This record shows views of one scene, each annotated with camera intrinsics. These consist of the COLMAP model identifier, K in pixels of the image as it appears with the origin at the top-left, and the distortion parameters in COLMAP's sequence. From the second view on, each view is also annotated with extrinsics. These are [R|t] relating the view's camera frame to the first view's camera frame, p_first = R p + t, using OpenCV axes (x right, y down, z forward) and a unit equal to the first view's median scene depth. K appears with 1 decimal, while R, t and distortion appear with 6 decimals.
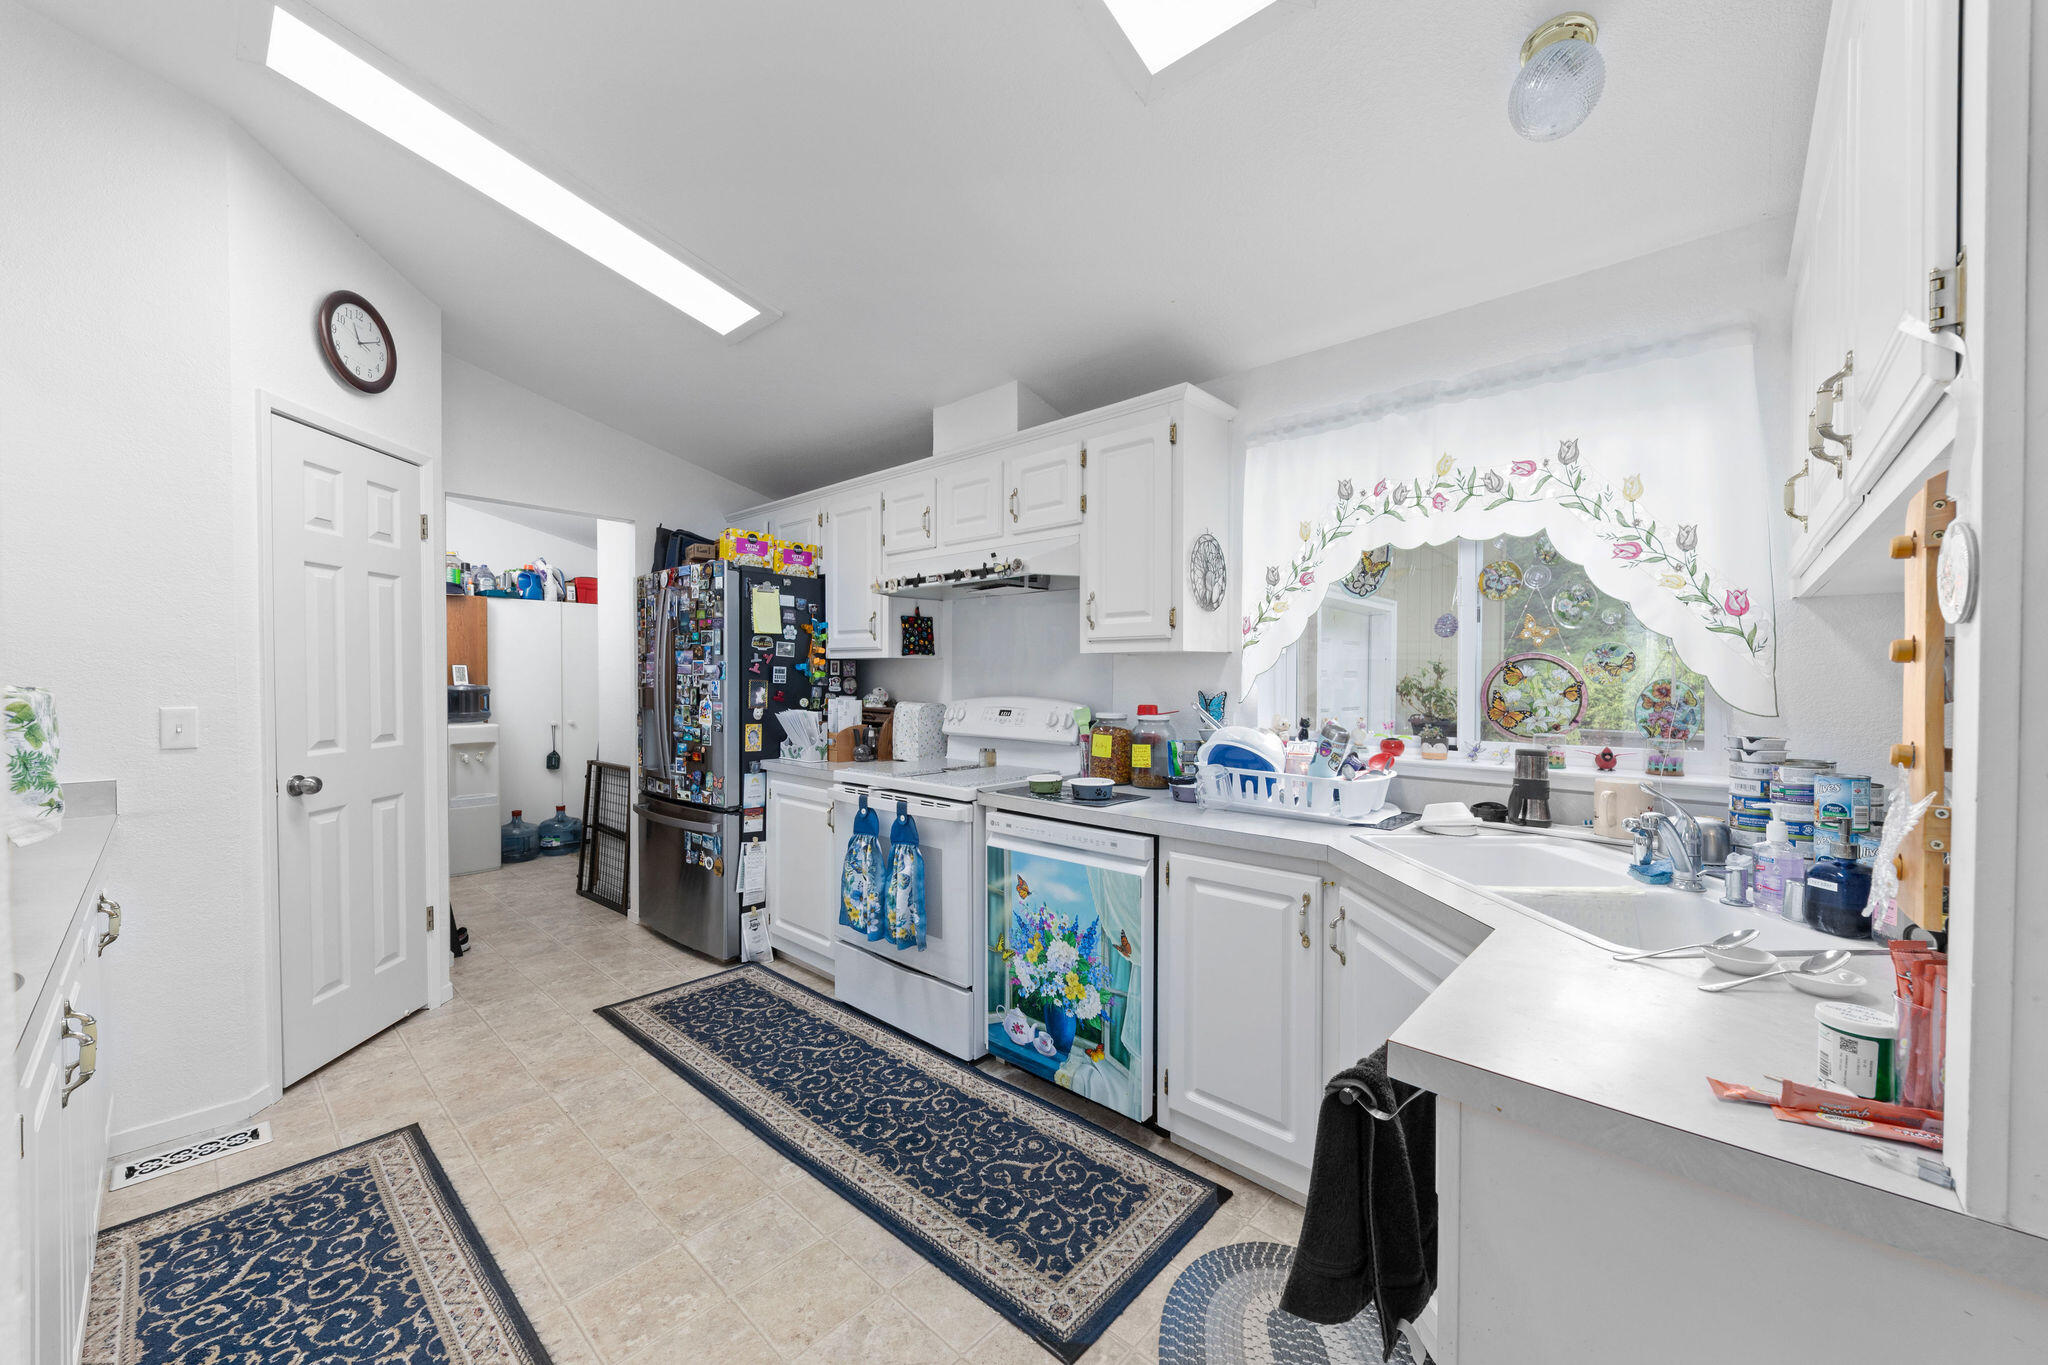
lens RADIAL K [[762.5, 0, 1043.8], [0, 762.5, 686.4], [0, 0, 1]] dist [0.002504, 0.000096]
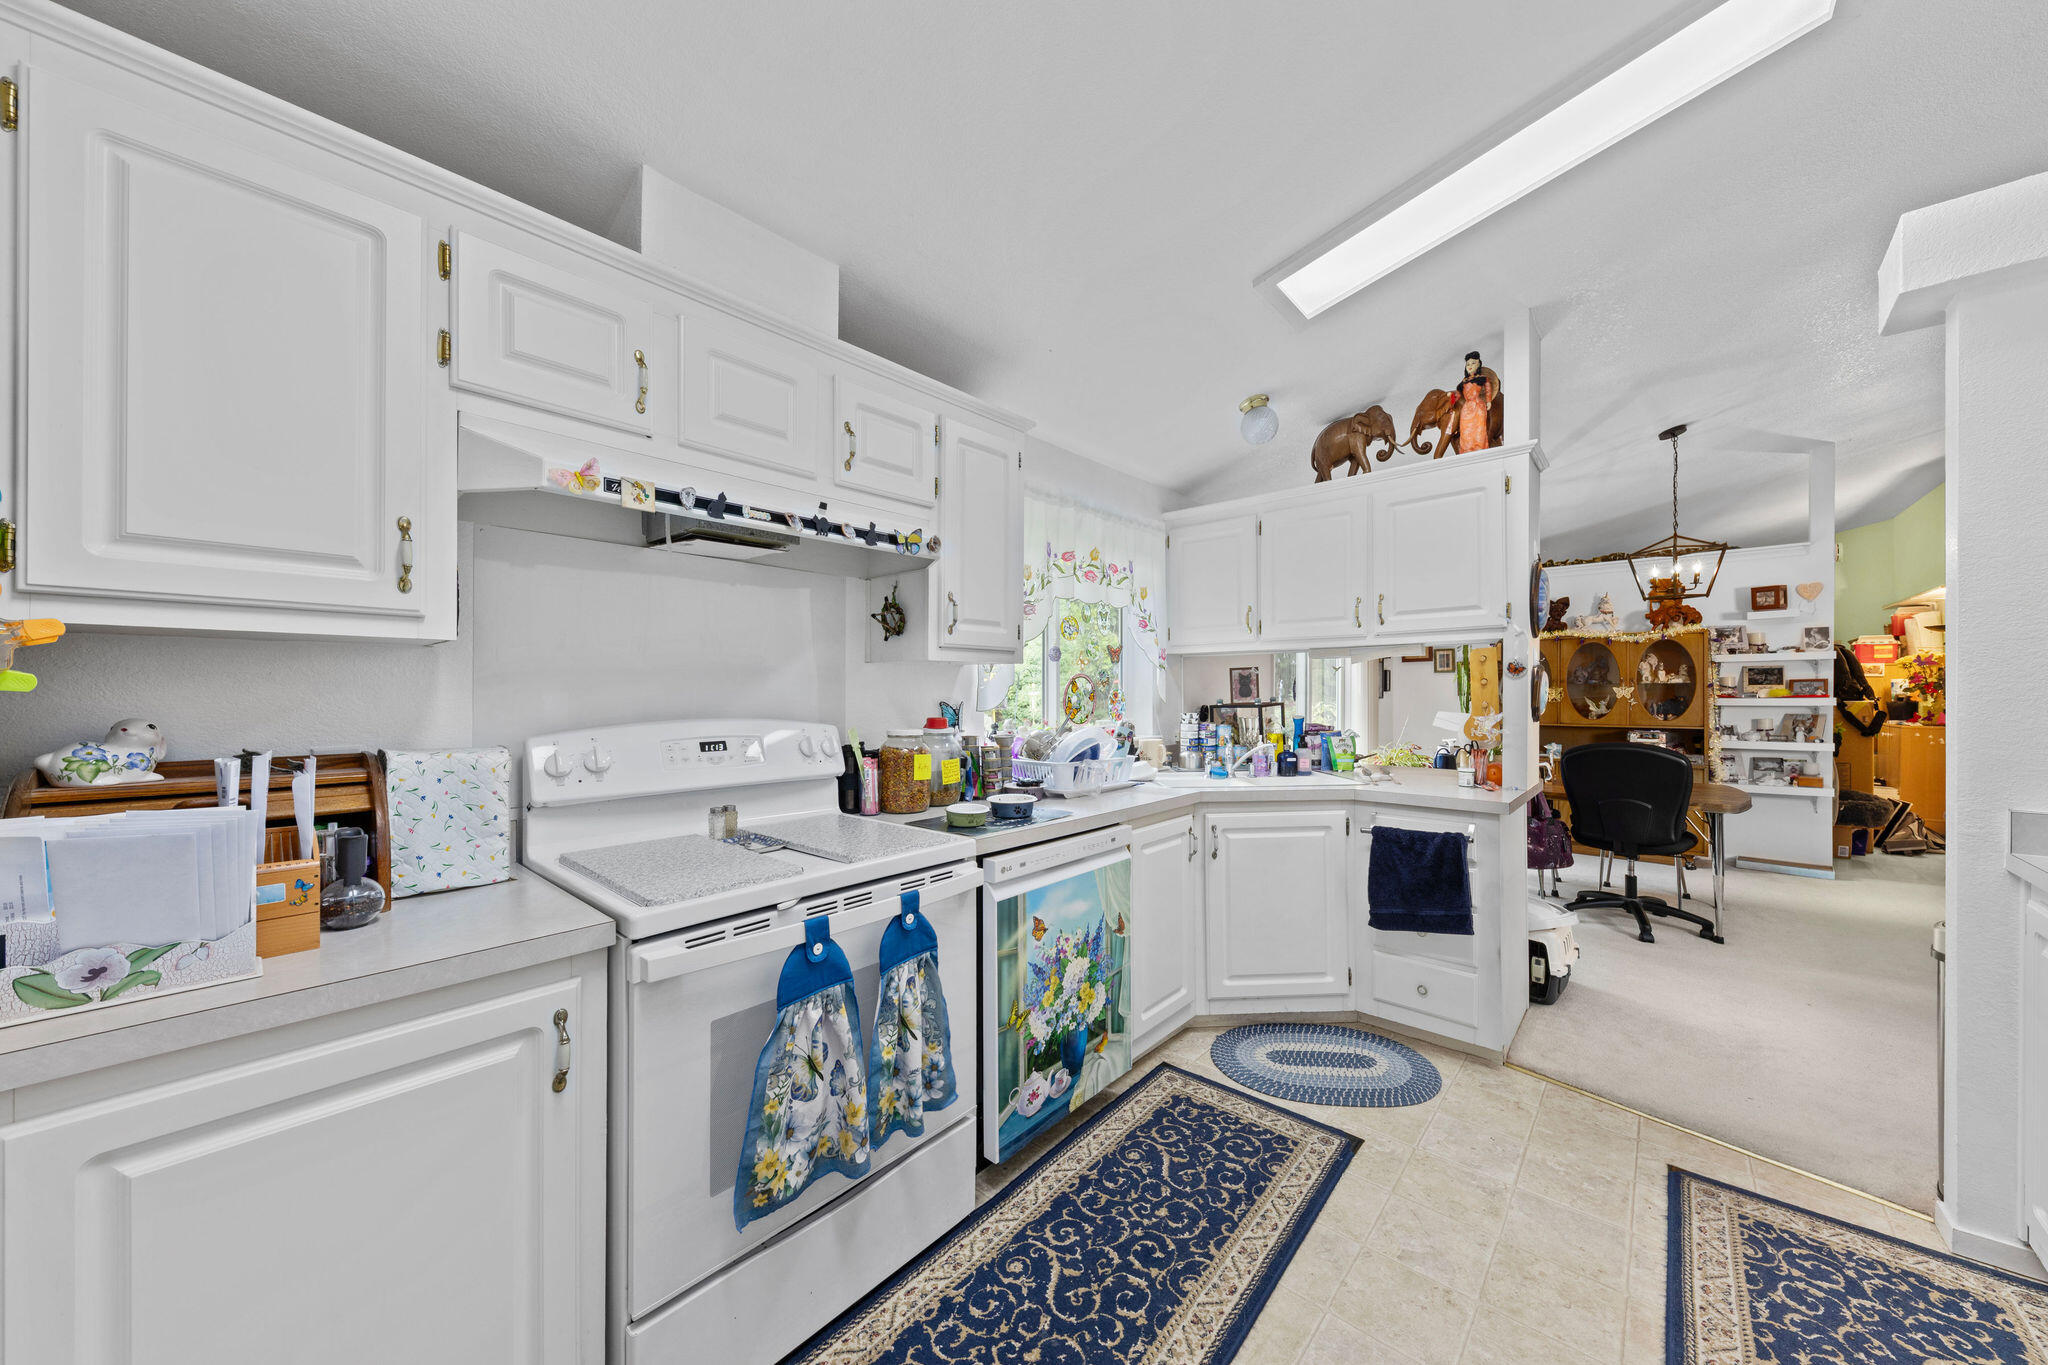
lens RADIAL K [[717.2, 0, 1027.8], [0, 717.2, 686.6], [0, 0, 1]] dist [0.009233, -0.000012]
pose [[-0.003908, -0.000451, 0.999992, -0.915963], [0.009743, 0.999952, 0.000489, -0.015674], [-0.999945, 0.009745, -0.003904, 1.087402]]
